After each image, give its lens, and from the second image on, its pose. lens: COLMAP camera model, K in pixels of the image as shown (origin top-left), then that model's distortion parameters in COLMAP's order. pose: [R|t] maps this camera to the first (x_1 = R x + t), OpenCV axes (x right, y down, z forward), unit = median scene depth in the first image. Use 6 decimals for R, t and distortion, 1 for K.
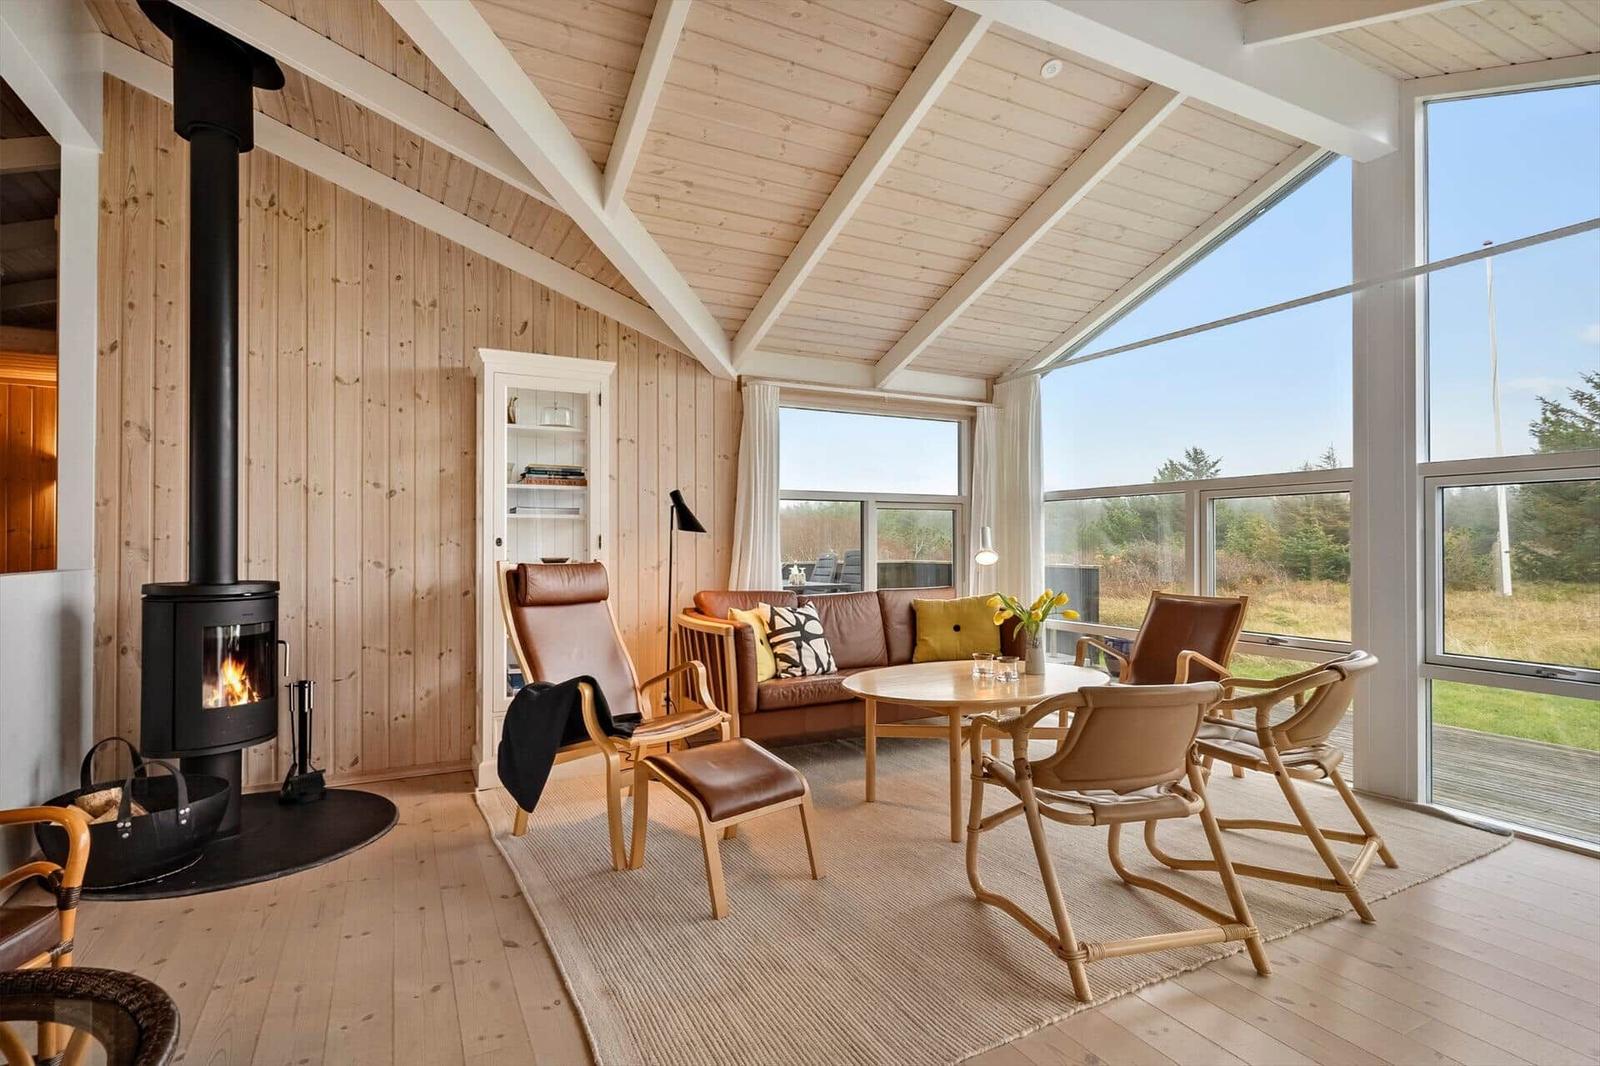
lens RADIAL K [[780.6, 0, 800.0], [0, 780.6, 533.0], [0, 0, 1]] dist [0.003630, 0.000239]
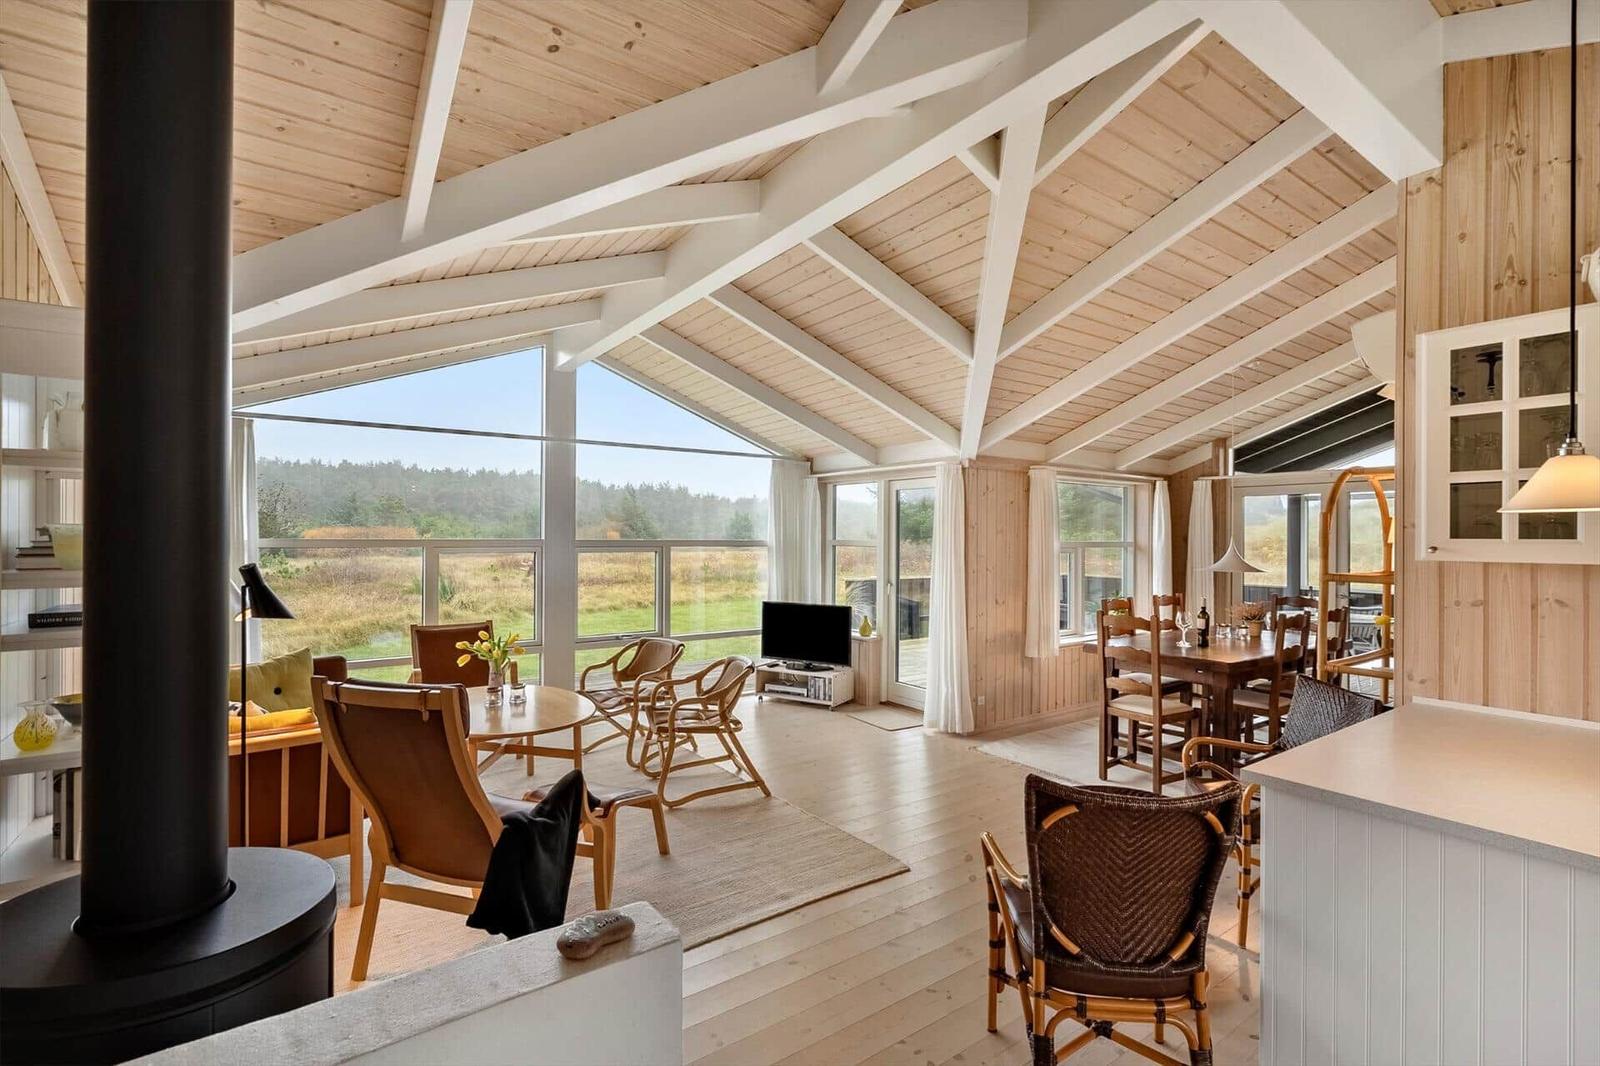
lens RADIAL K [[732.2, 0, 800.0], [0, 732.2, 533.0], [0, 0, 1]] dist [0.000076, -0.000033]
pose [[-0.143051, 0.006190, 0.989696, -0.953864], [-0.018060, 0.999798, -0.008863, -0.090310], [-0.989551, -0.019141, -0.142910, 0.623936]]
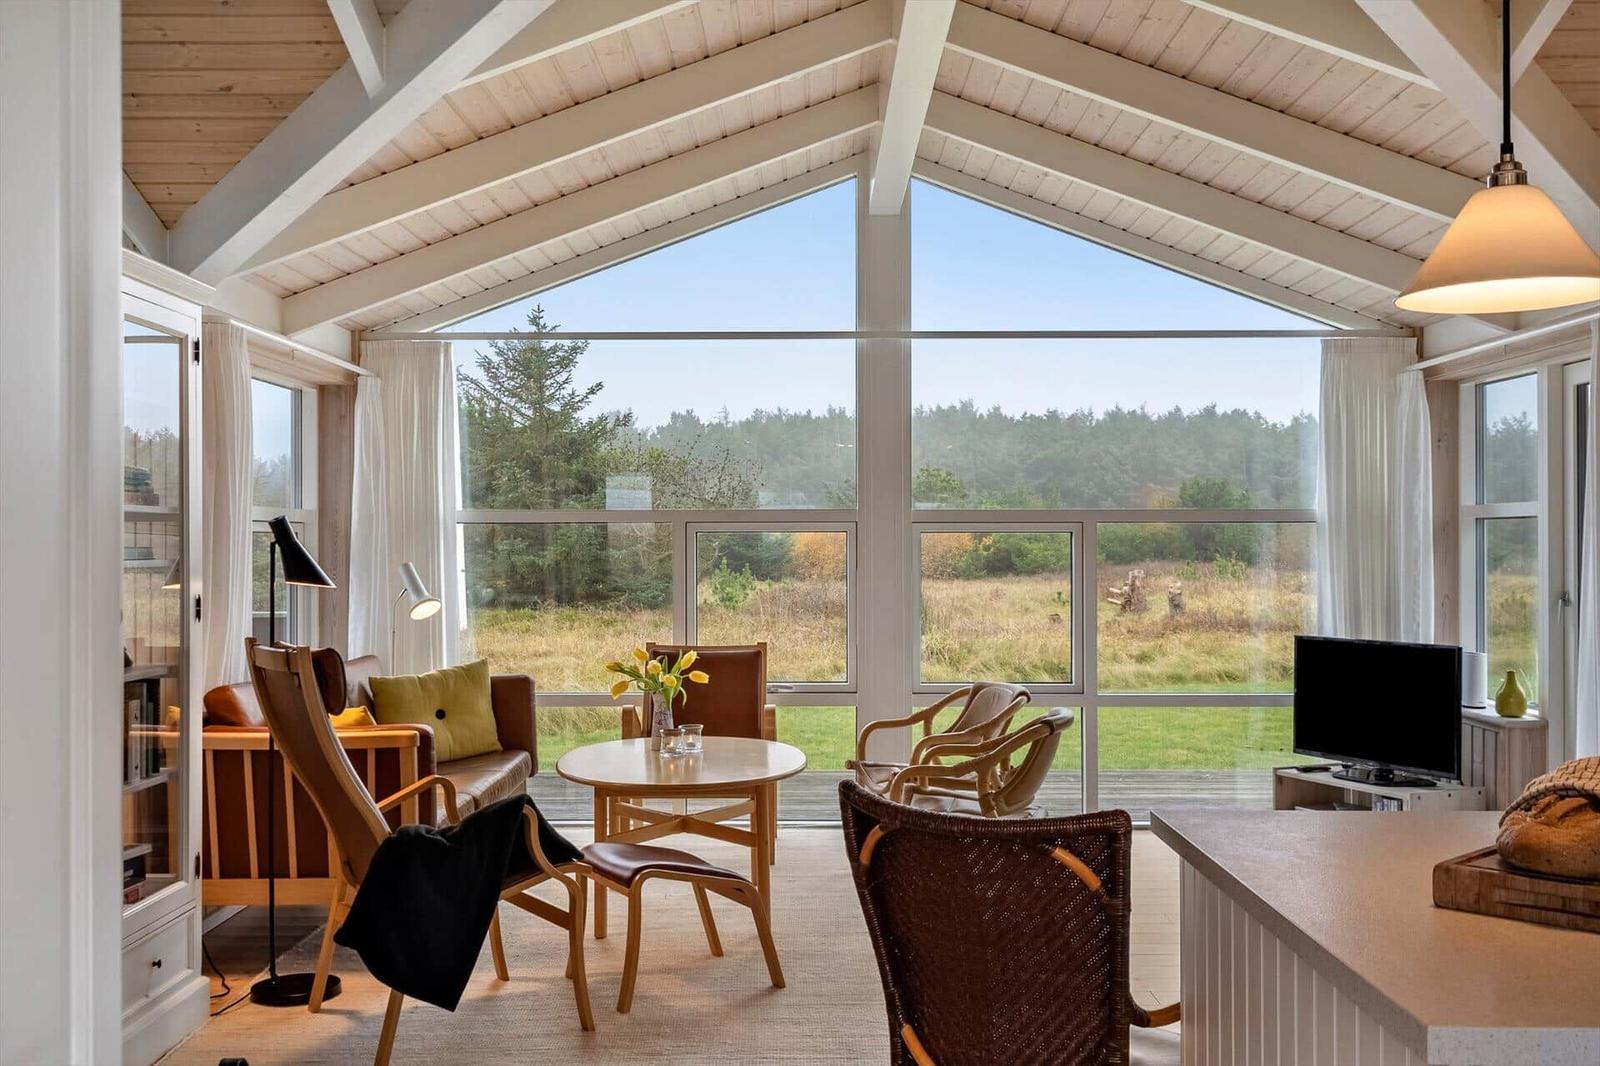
lens RADIAL K [[1618.7, 0, 800.0], [0, 1618.7, 533.0], [0, 0, 1]] dist [0.015128, 0.004059]
pose [[0.456891, 0.008508, 0.889482, -1.134332], [-0.010318, 0.999938, -0.004264, -0.041534], [-0.889463, -0.007229, 0.456950, 0.091476]]
